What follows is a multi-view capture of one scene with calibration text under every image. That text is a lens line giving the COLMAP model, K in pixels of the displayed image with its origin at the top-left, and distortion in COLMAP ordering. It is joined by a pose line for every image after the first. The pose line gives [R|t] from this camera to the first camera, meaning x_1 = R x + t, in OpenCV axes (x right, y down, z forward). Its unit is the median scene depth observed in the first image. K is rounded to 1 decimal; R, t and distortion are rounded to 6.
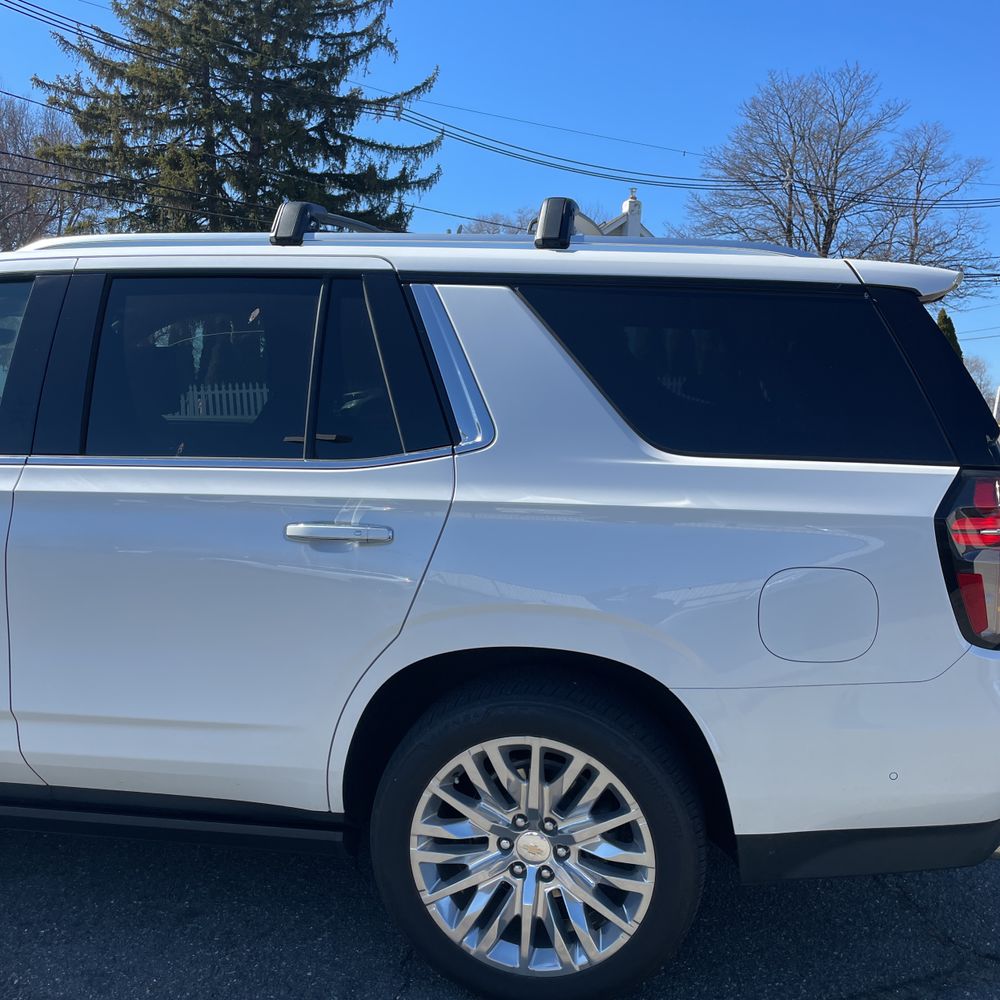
lens RADIAL K [[1013.8, 0, 514.4], [0, 1013.8, 489.5], [0, 0, 1]] dist [0.081477, -0.111301]
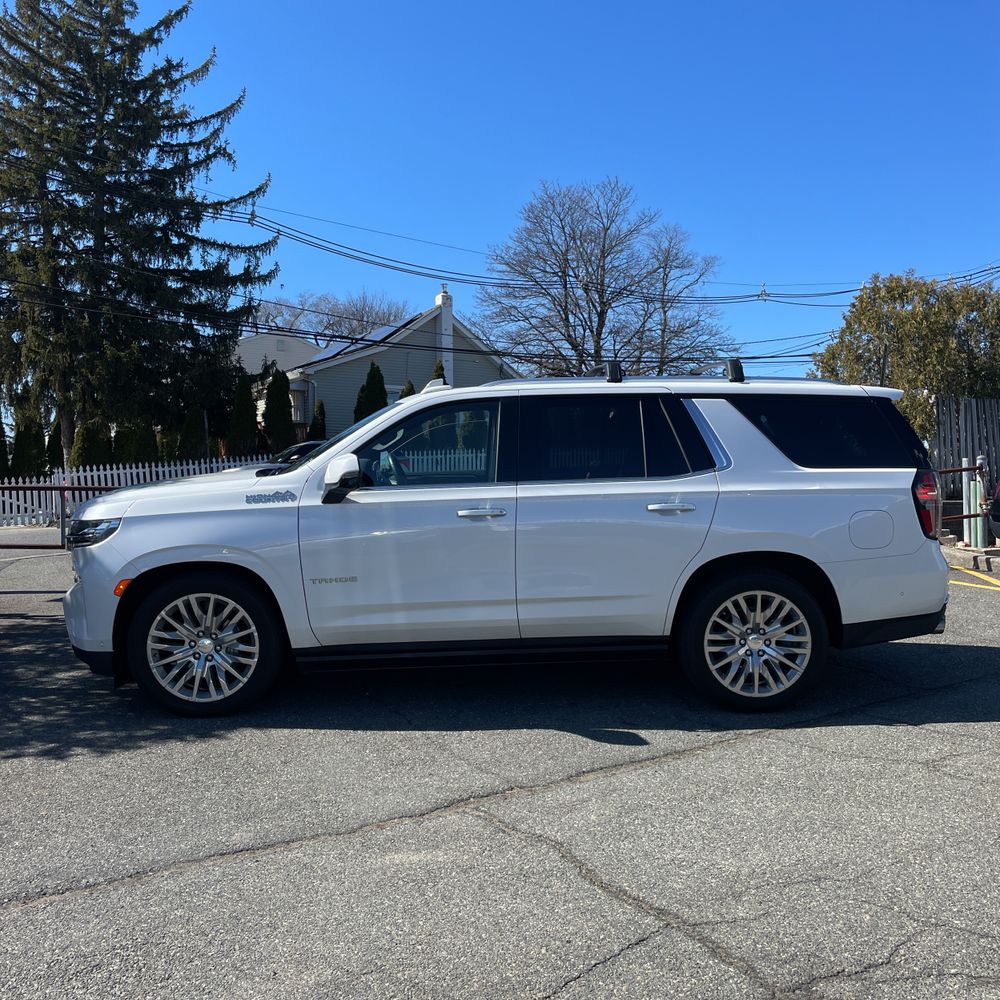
lens RADIAL K [[987.3, 0, 500.0], [0, 987.3, 500.0], [0, 0, 1]] dist [0.144484, -0.336922]
pose [[0.976564, -0.039270, 0.211614, -0.971615], [0.052182, 0.997078, -0.055784, 0.124014], [-0.208805, 0.065519, 0.975760, -1.052408]]
